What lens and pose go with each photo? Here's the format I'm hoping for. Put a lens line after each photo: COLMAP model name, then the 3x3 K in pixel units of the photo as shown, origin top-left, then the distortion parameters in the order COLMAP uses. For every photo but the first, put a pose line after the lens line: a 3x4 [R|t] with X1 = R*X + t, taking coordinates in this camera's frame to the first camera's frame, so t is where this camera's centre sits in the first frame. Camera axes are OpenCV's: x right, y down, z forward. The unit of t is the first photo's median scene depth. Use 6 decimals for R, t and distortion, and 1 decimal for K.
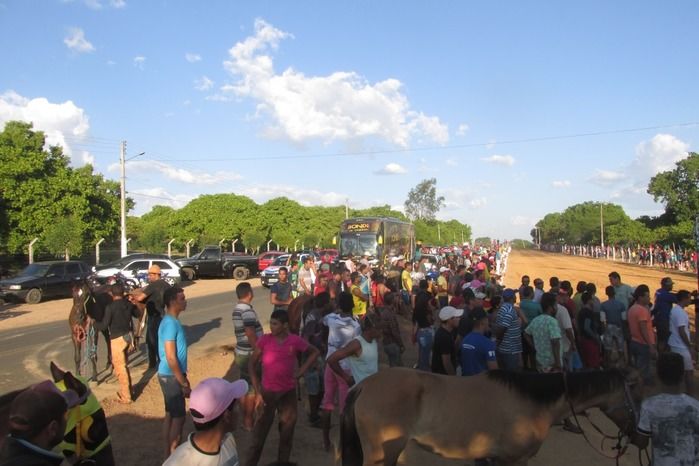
lens RADIAL K [[578.8, 0, 346.8], [0, 578.8, 231.8], [0, 0, 1]] dist [-0.043020, 0.015748]
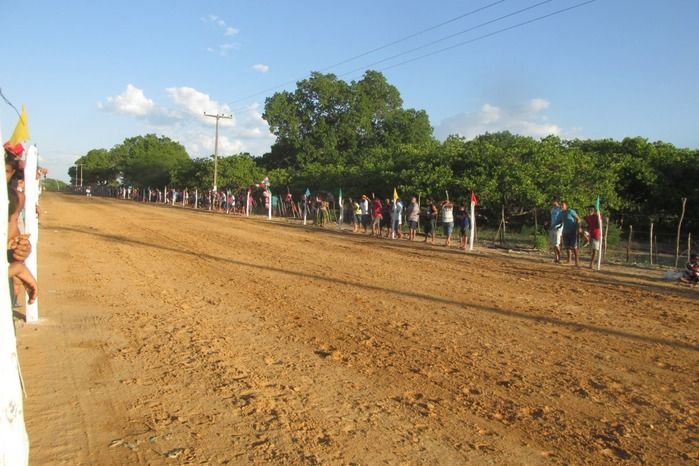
lens RADIAL K [[578.8, 0, 351.9], [0, 578.8, 233.3], [0, 0, 1]] dist [-0.043020, 0.015748]
pose [[0.713295, 0.005908, 0.700839, 0.097797], [-0.073795, 0.995039, 0.066718, 0.013376], [-0.696969, -0.099308, 0.710192, 0.353255]]
